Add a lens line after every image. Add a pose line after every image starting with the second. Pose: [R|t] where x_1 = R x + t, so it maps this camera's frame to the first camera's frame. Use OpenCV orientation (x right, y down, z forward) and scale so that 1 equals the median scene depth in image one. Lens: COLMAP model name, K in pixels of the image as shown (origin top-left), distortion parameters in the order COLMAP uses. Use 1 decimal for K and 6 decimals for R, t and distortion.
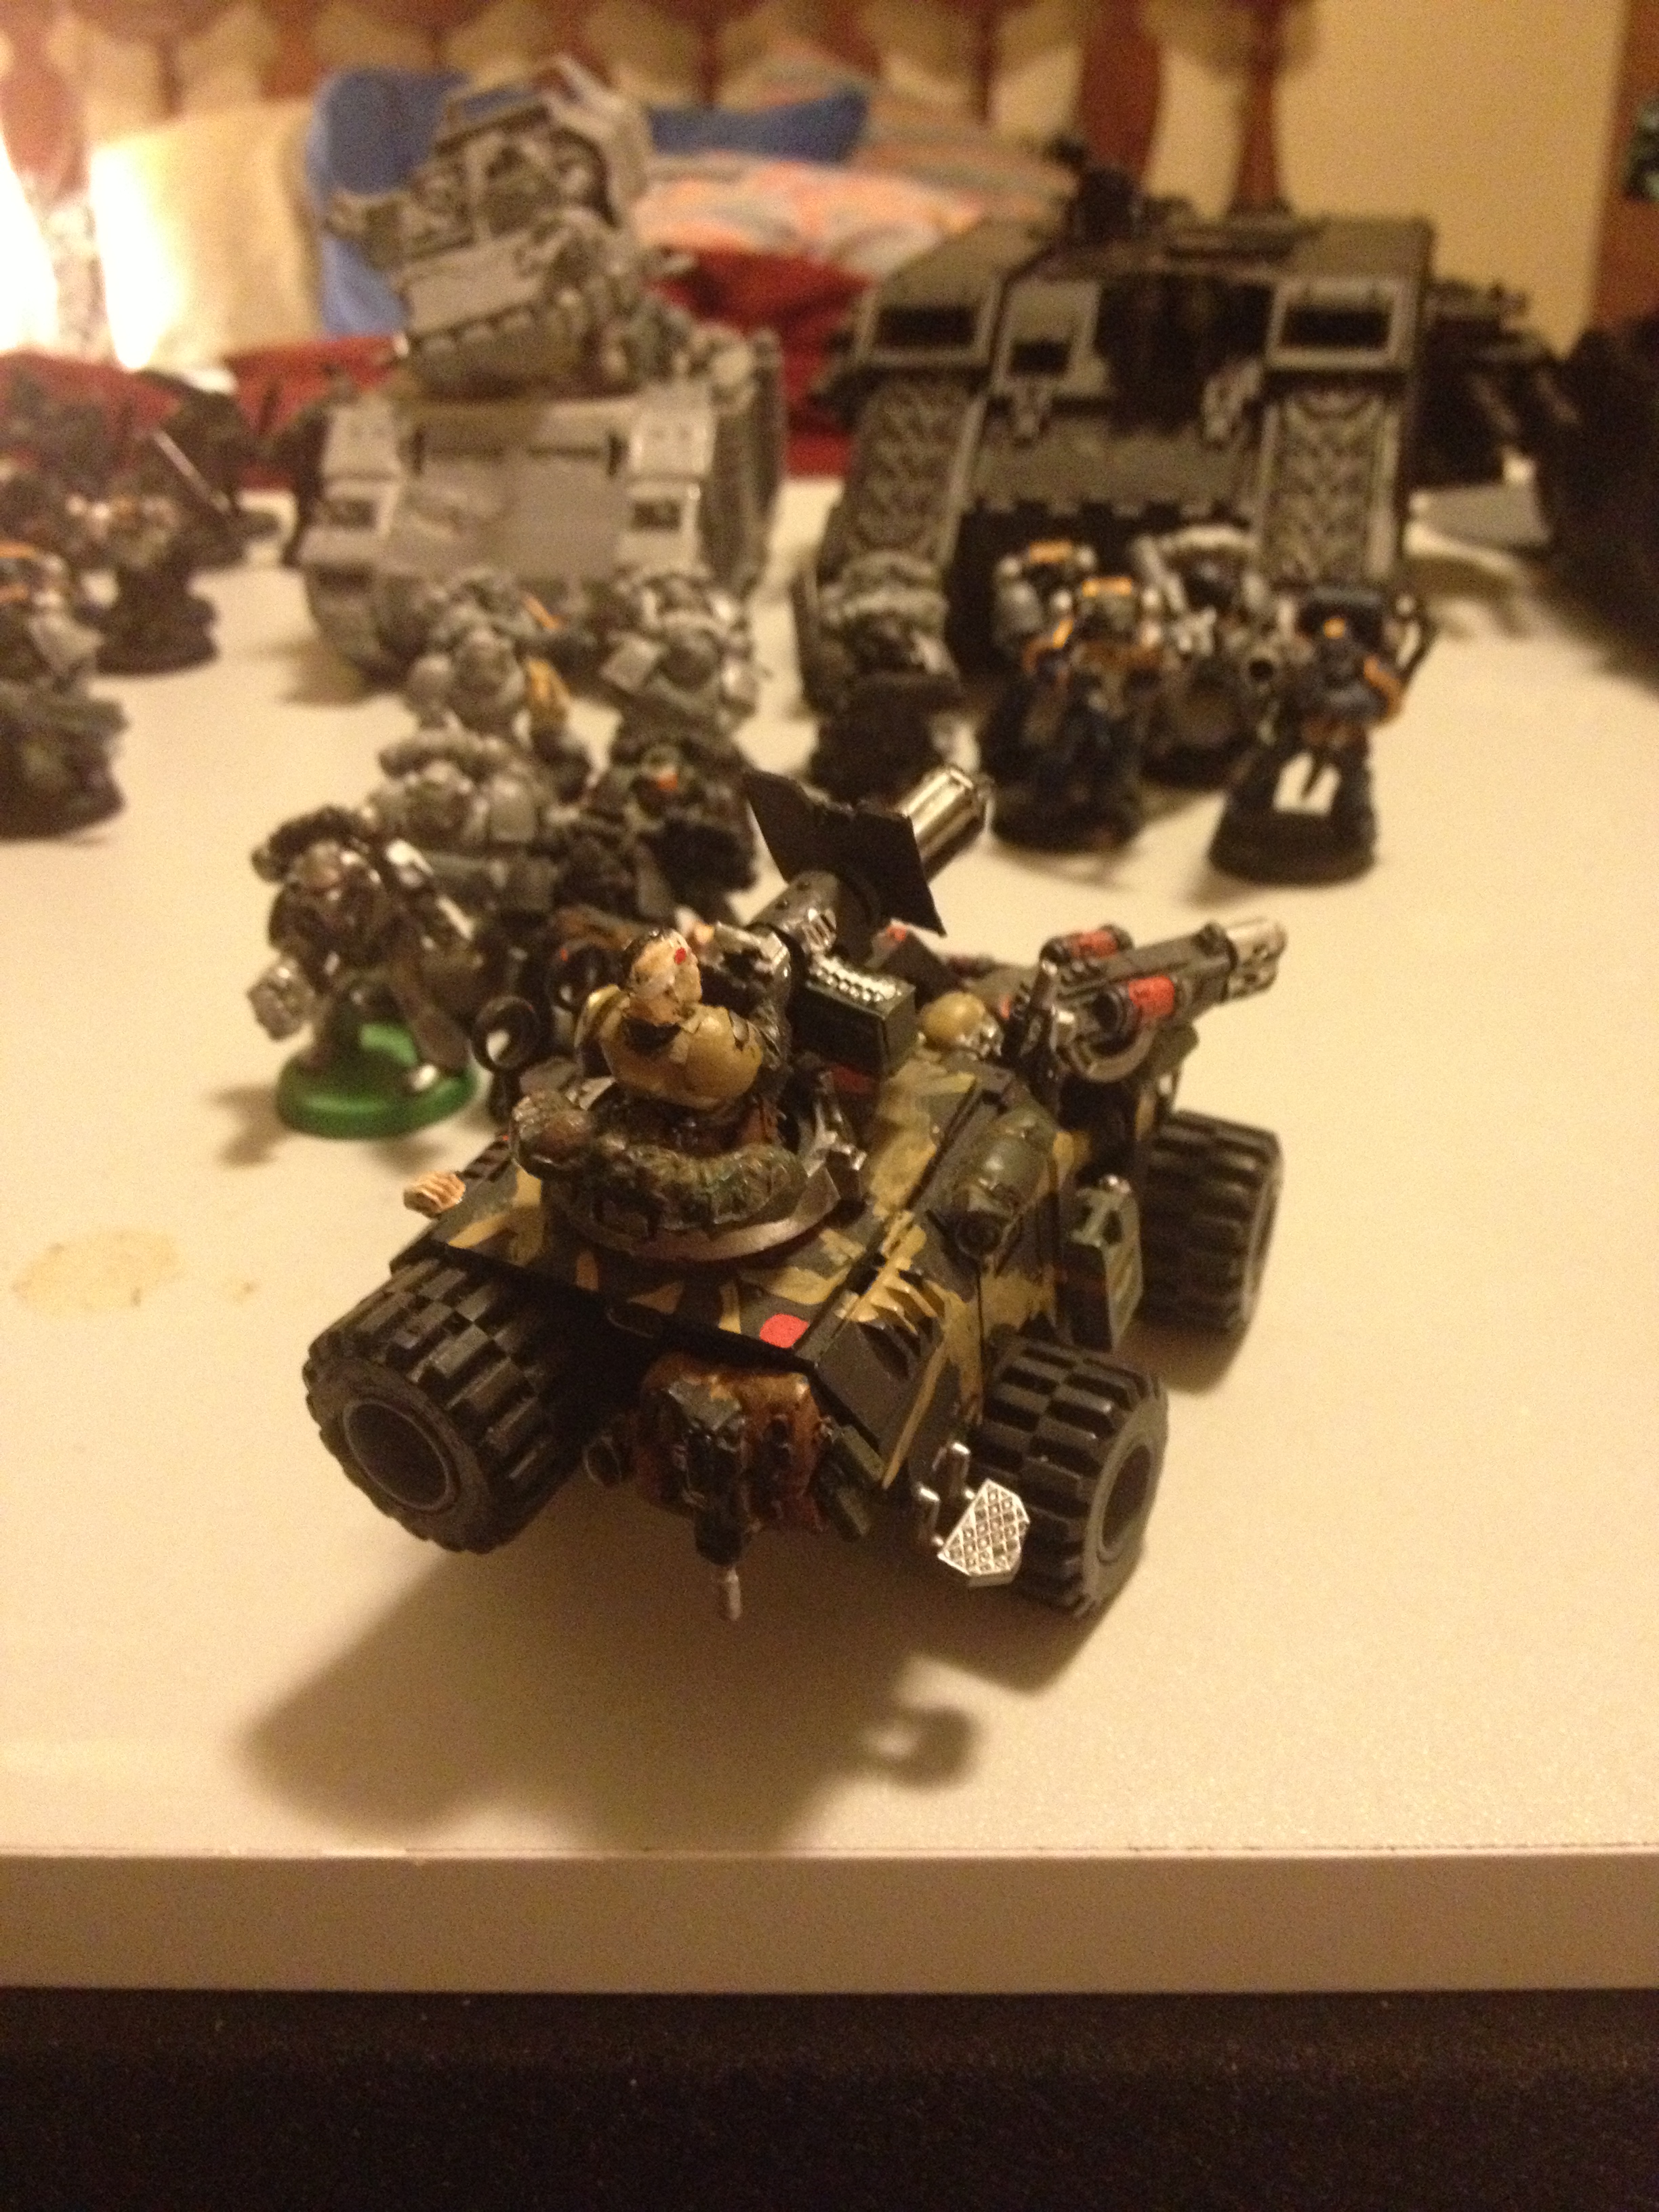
lens RADIAL K [[2156.1, 0, 829.5], [0, 2156.1, 1106.0], [0, 0, 1]] dist [0.112328, -0.294627]
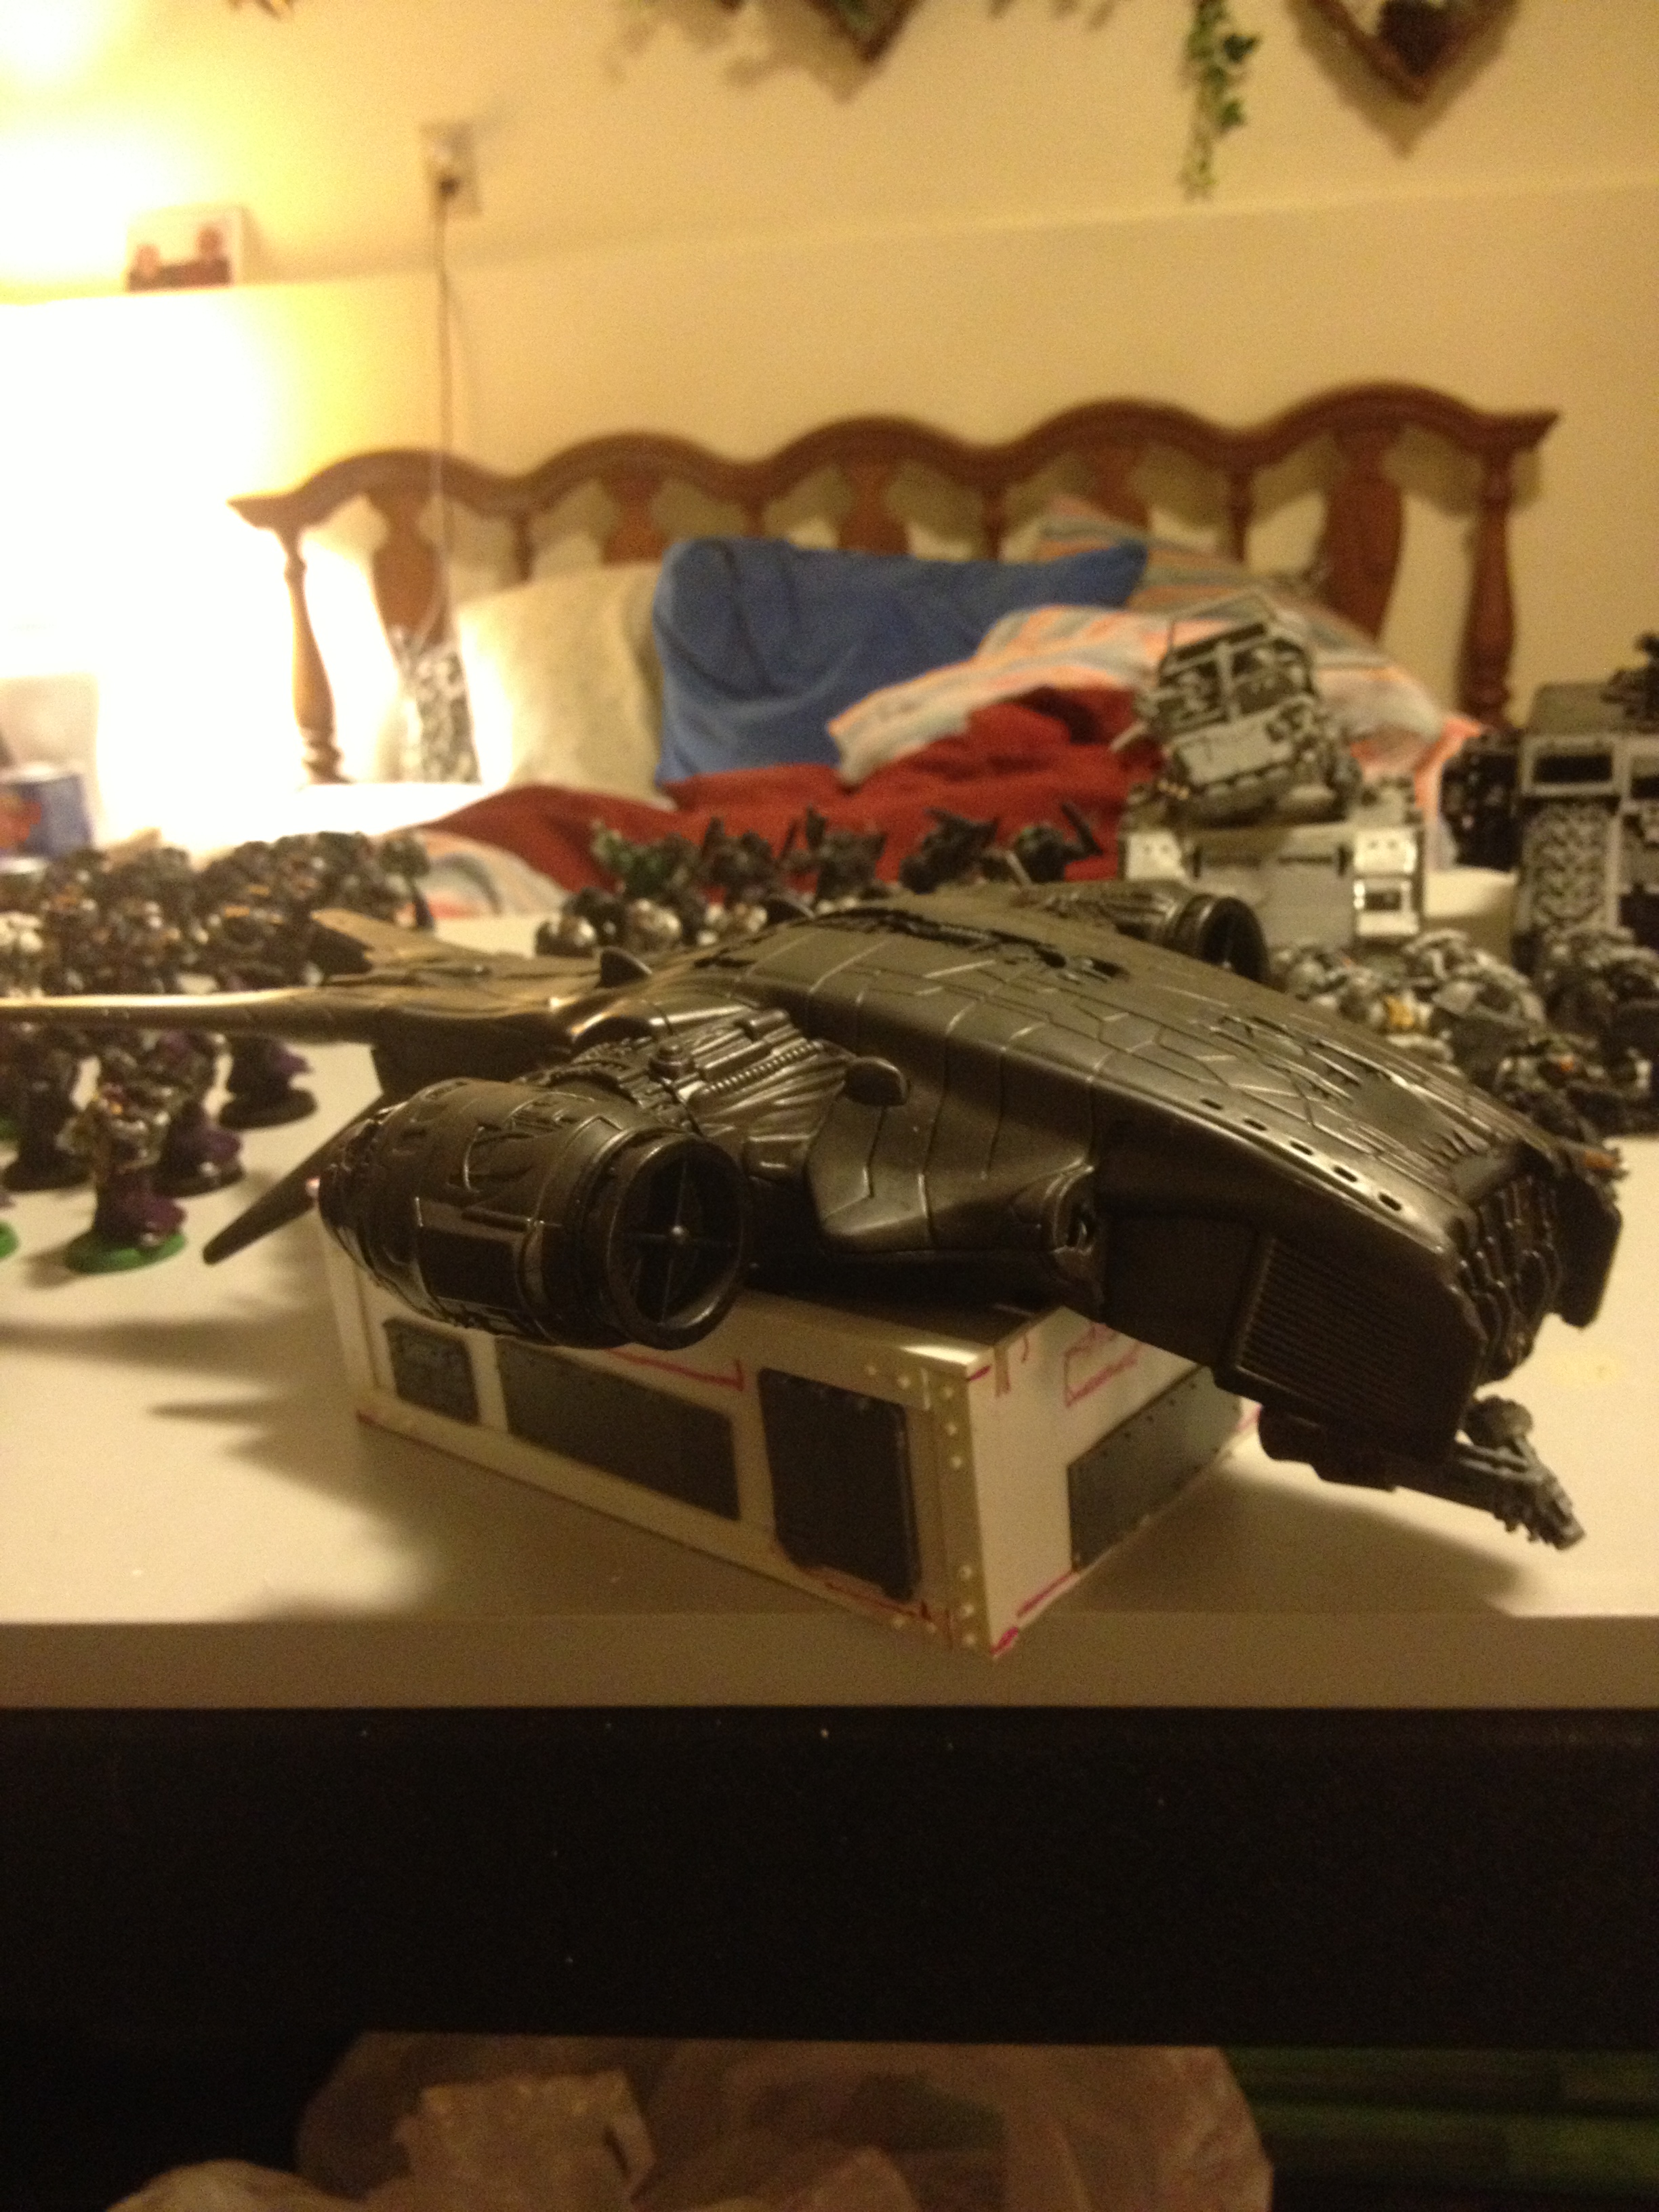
lens RADIAL K [[2156.1, 0, 829.5], [0, 2156.1, 1106.0], [0, 0, 1]] dist [0.112328, -0.294627]
pose [[0.997042, -0.014880, -0.075399, -0.351538], [0.001644, 0.984983, -0.172644, 0.106420], [0.076836, 0.172009, 0.982094, -0.407457]]
